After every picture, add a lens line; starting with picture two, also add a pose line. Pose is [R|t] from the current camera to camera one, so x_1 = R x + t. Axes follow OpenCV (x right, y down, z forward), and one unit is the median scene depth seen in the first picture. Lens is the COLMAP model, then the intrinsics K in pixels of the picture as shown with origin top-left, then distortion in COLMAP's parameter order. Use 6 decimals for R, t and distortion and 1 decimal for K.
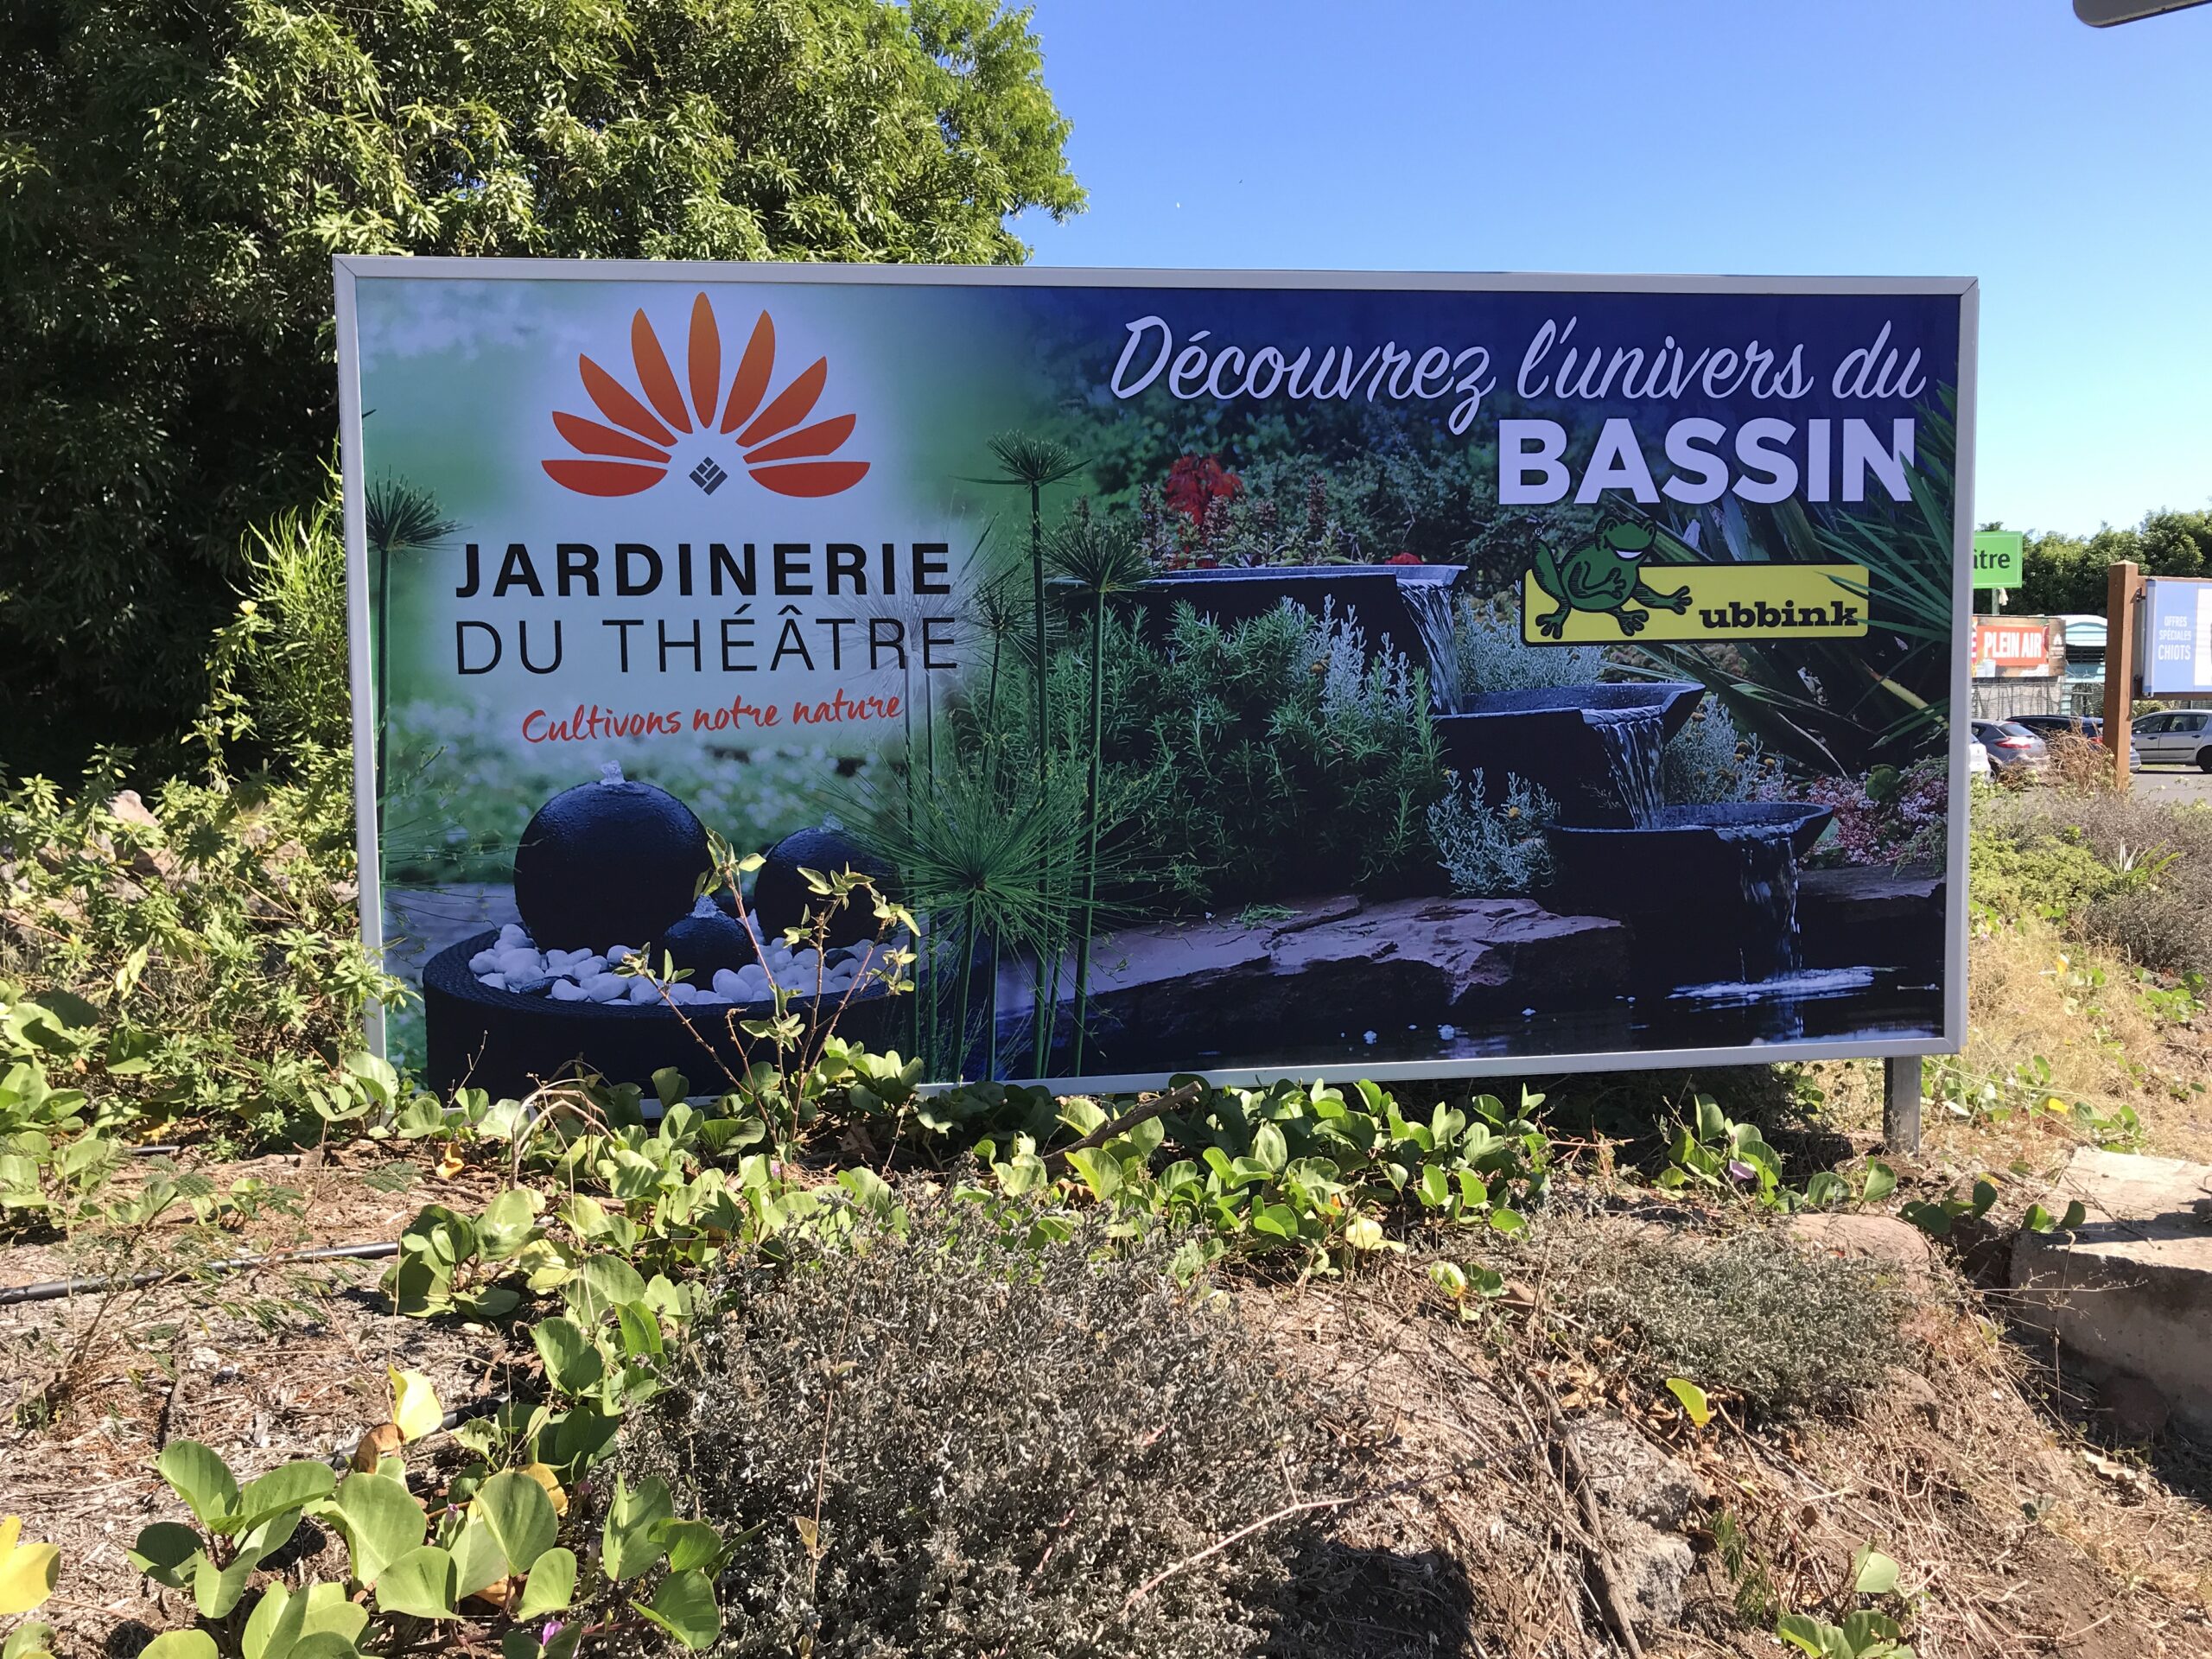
lens RADIAL K [[1809.6, 0, 1079.6], [0, 1809.6, 755.3], [0, 0, 1]] dist [0.019421, 0.016347]
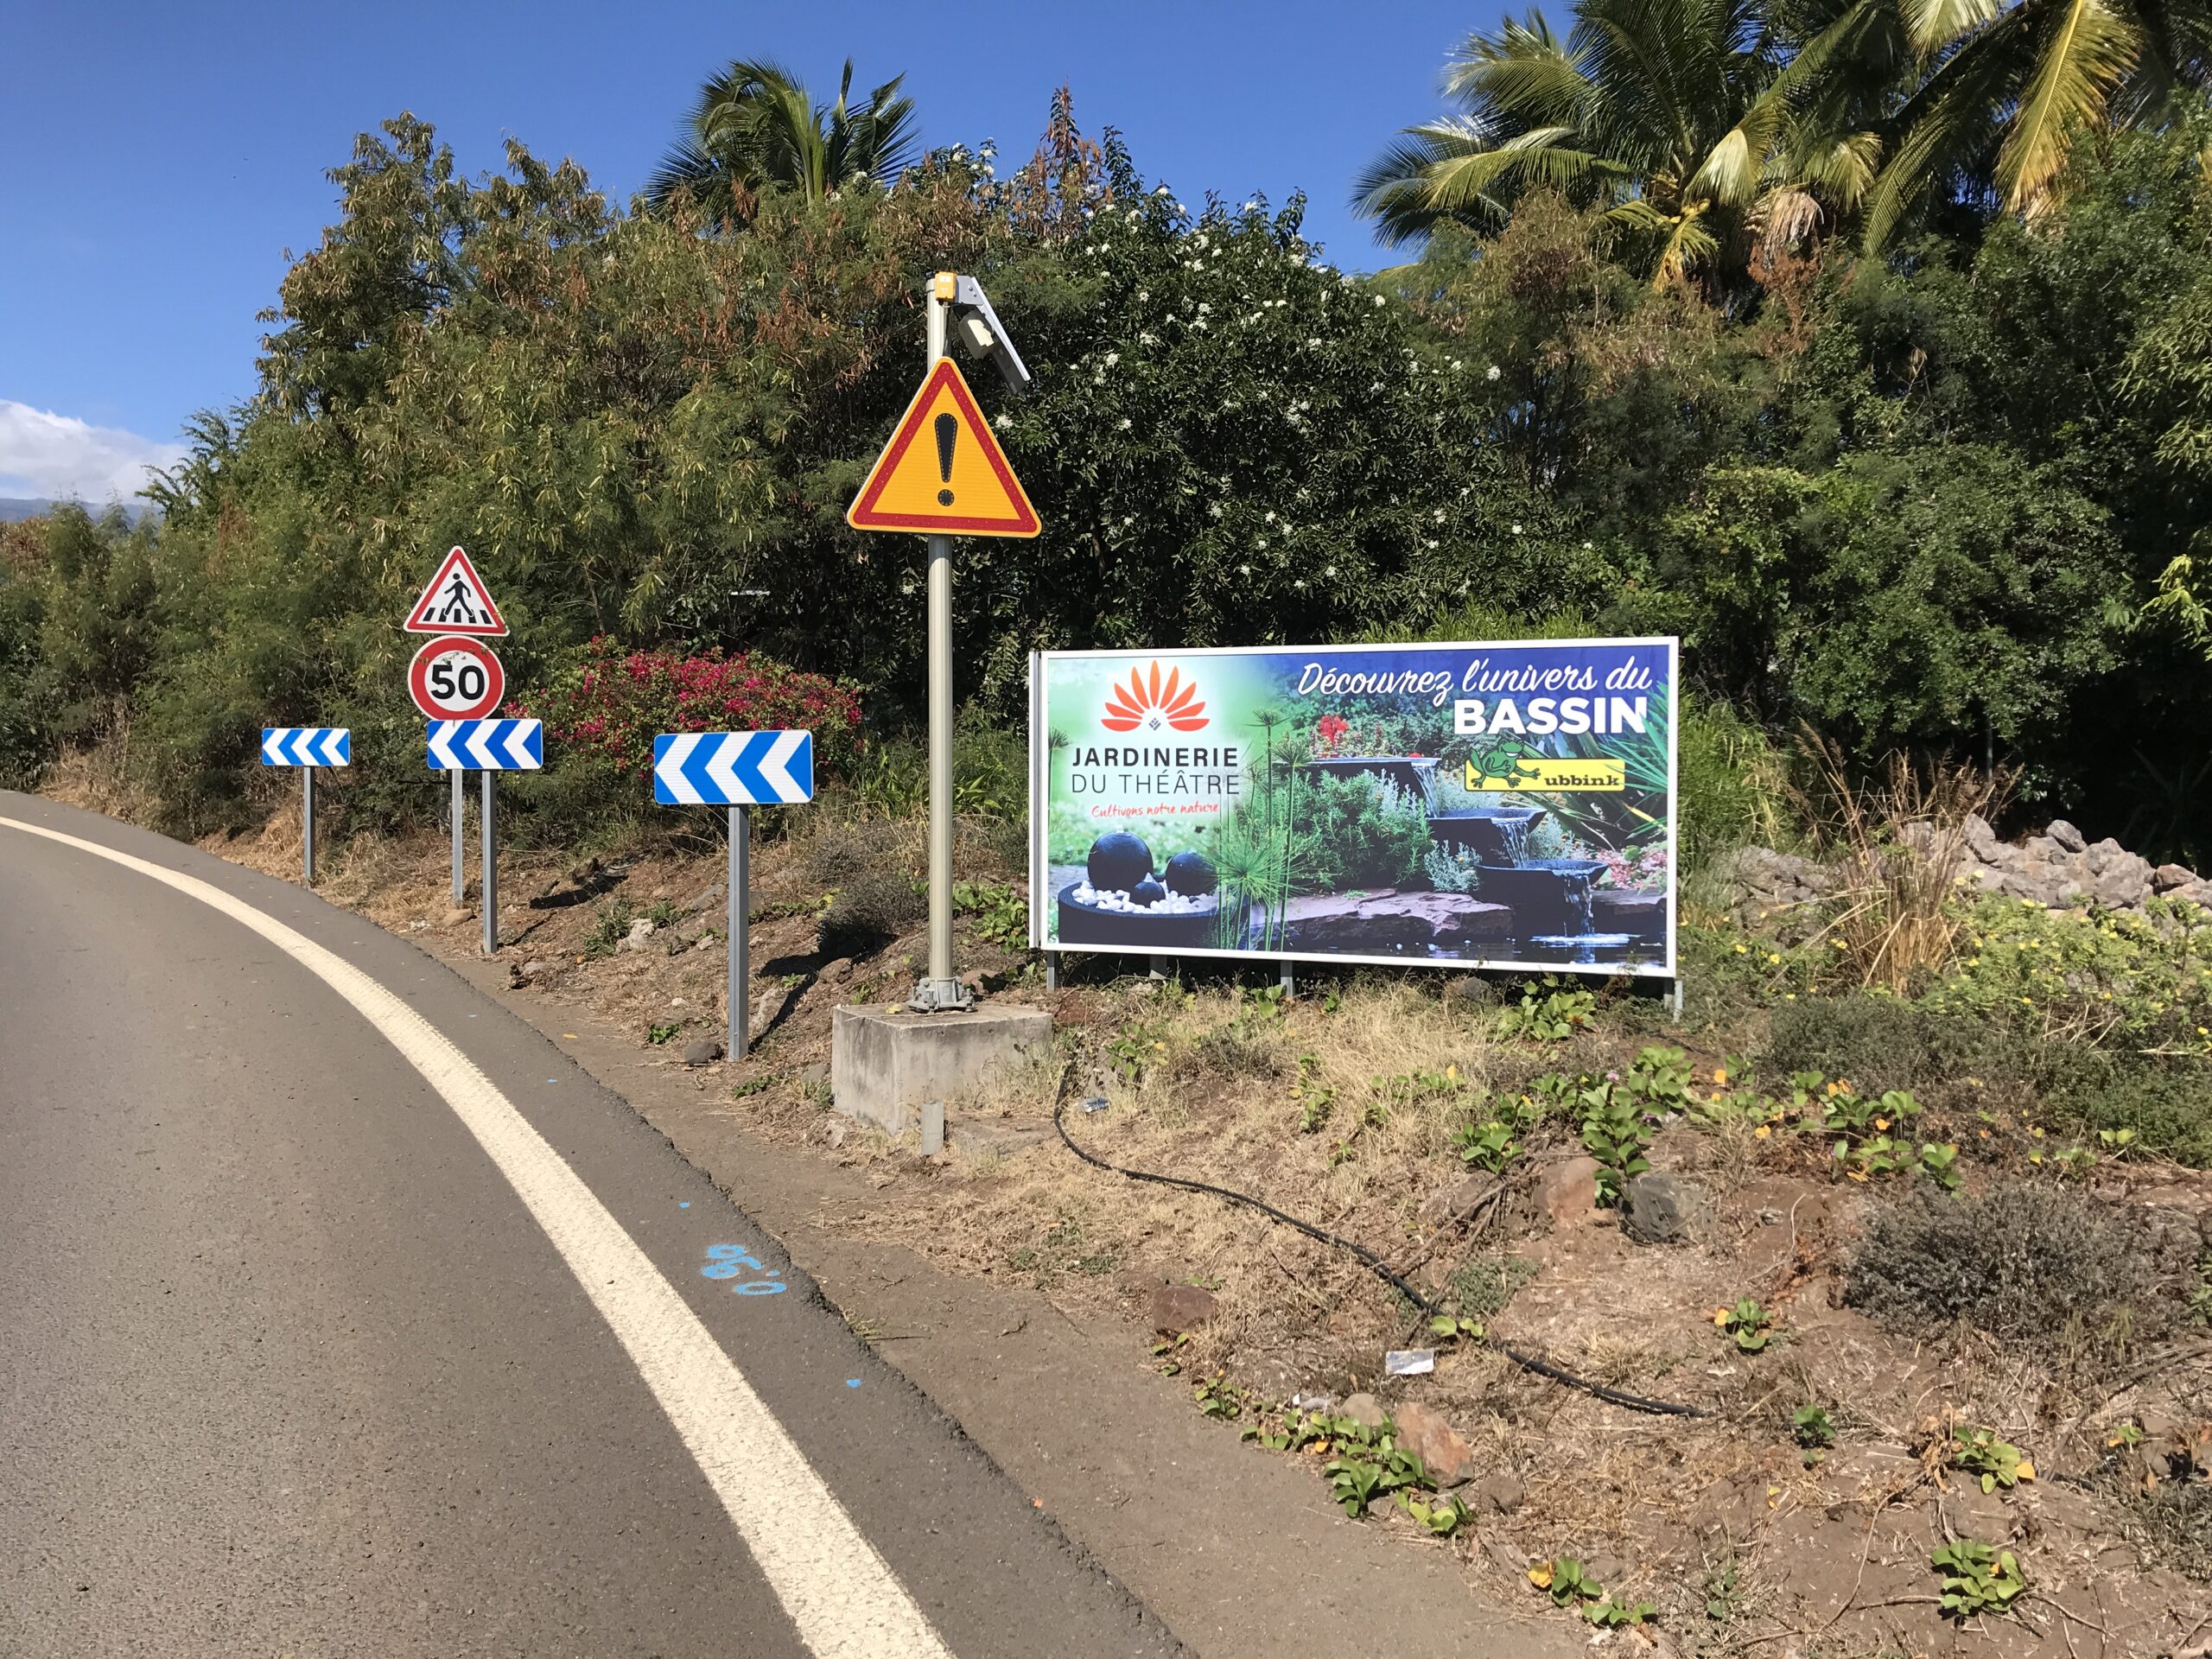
lens RADIAL K [[1809.6, 0, 1099.9], [0, 1809.6, 835.3], [0, 0, 1]] dist [0.019421, 0.016347]
pose [[0.888895, 0.030850, -0.457071, 0.951336], [-0.051278, 0.998160, -0.032353, 0.107166], [0.455232, 0.052196, 0.888842, -1.441226]]
